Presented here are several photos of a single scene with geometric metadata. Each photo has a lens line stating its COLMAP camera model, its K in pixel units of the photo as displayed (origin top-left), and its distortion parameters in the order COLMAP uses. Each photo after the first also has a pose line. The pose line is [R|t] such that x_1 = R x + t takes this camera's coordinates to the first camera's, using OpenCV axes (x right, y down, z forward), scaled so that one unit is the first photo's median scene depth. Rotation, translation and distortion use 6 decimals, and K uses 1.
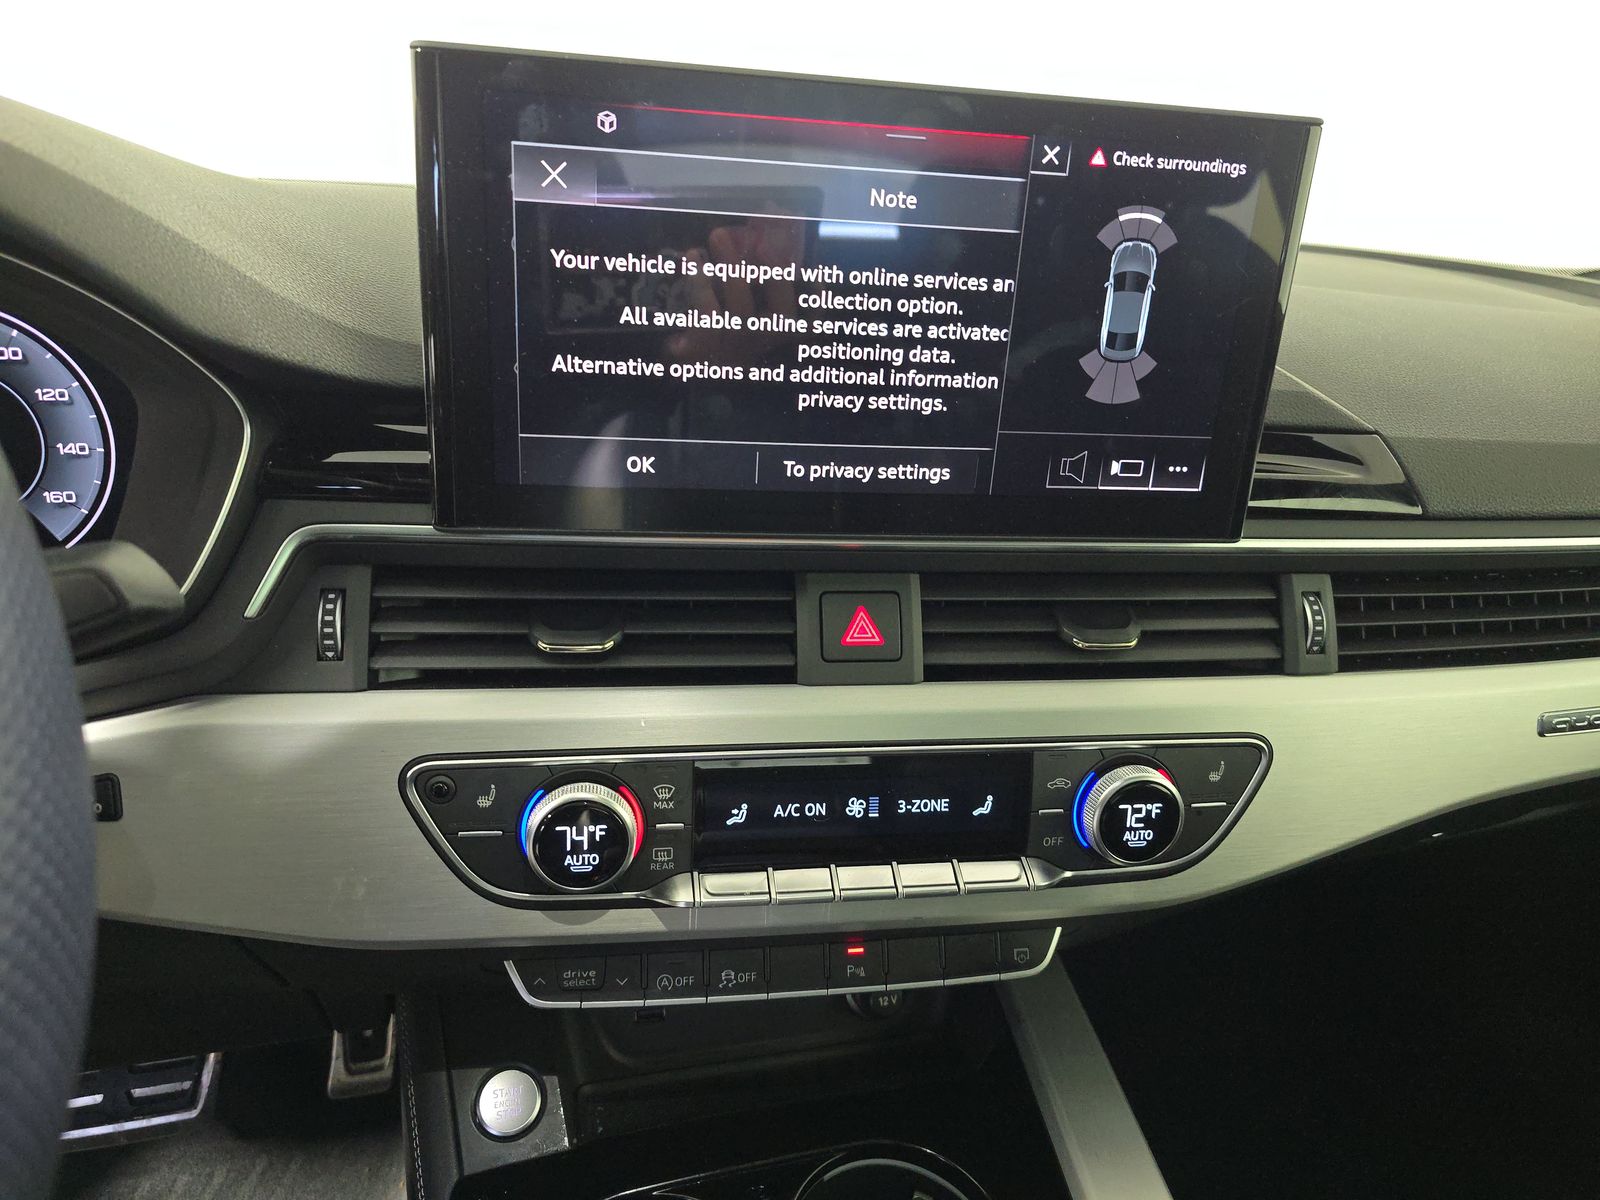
lens RADIAL K [[1041.9, 0, 800.0], [0, 1041.9, 600.0], [0, 0, 1]] dist [0.042178, -0.001327]
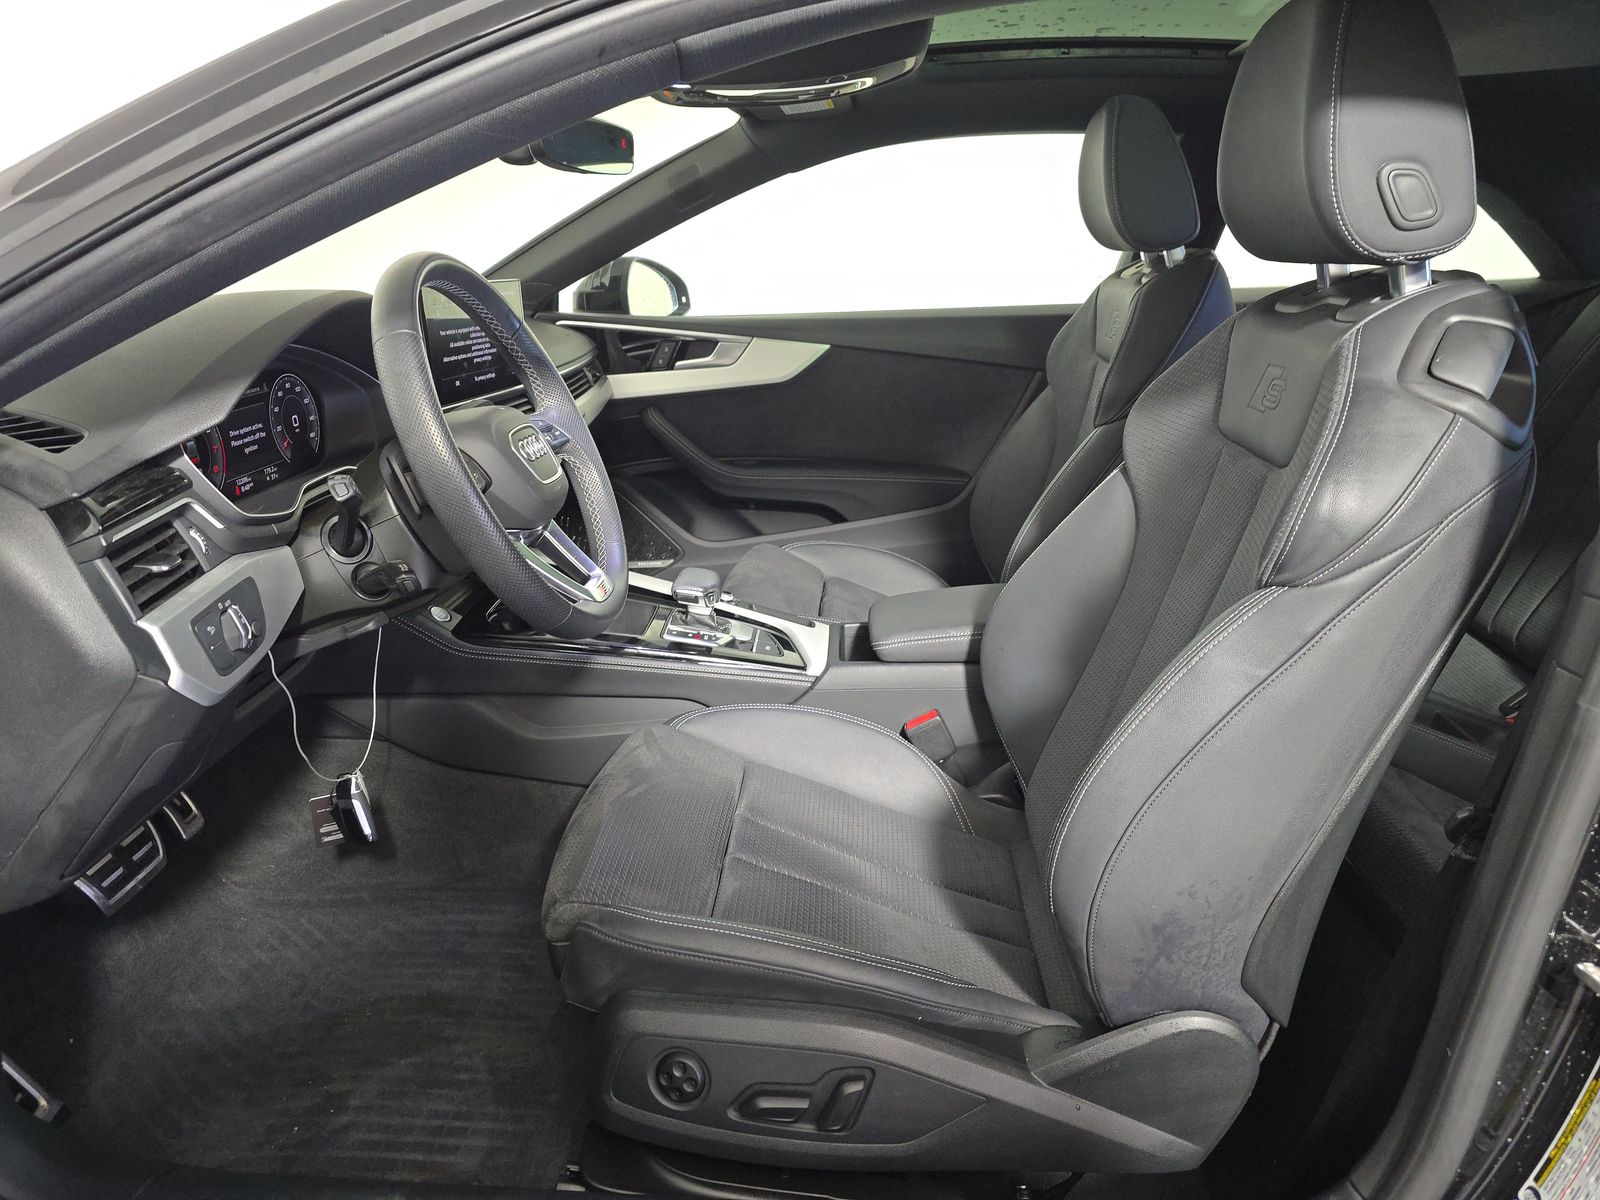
lens RADIAL K [[1073.4, 0, 800.0], [0, 1073.4, 600.0], [0, 0, 1]] dist [-0.003000, 0.001813]
pose [[0.319800, -0.346305, 0.881930, -3.435963], [0.336416, 0.911664, 0.235992, 0.087922], [-0.885750, 0.221225, 0.408053, -1.513810]]
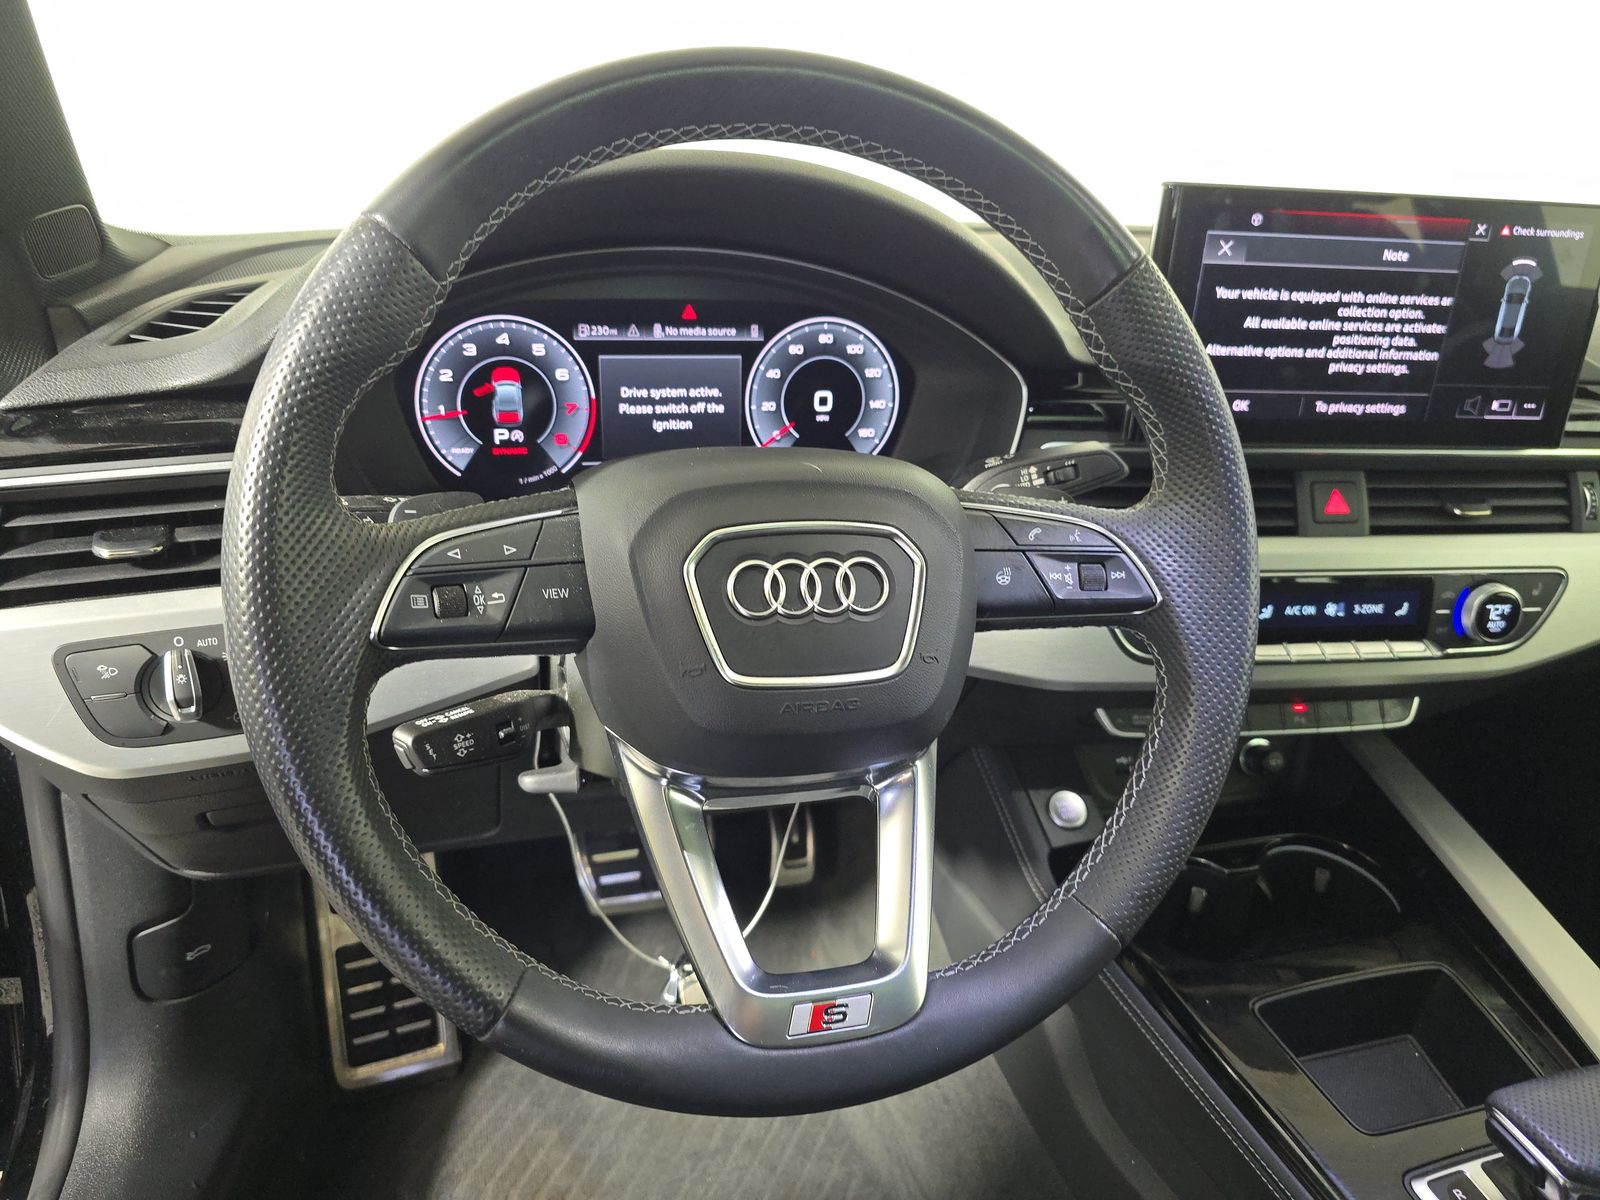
lens RADIAL K [[1073.4, 0, 800.0], [0, 1073.4, 600.0], [0, 0, 1]] dist [-0.003000, 0.001813]
pose [[0.999905, -0.009464, -0.009977, -0.870108], [0.009777, 0.999446, 0.031808, 0.132268], [0.009671, -0.031903, 0.999444, -0.820570]]
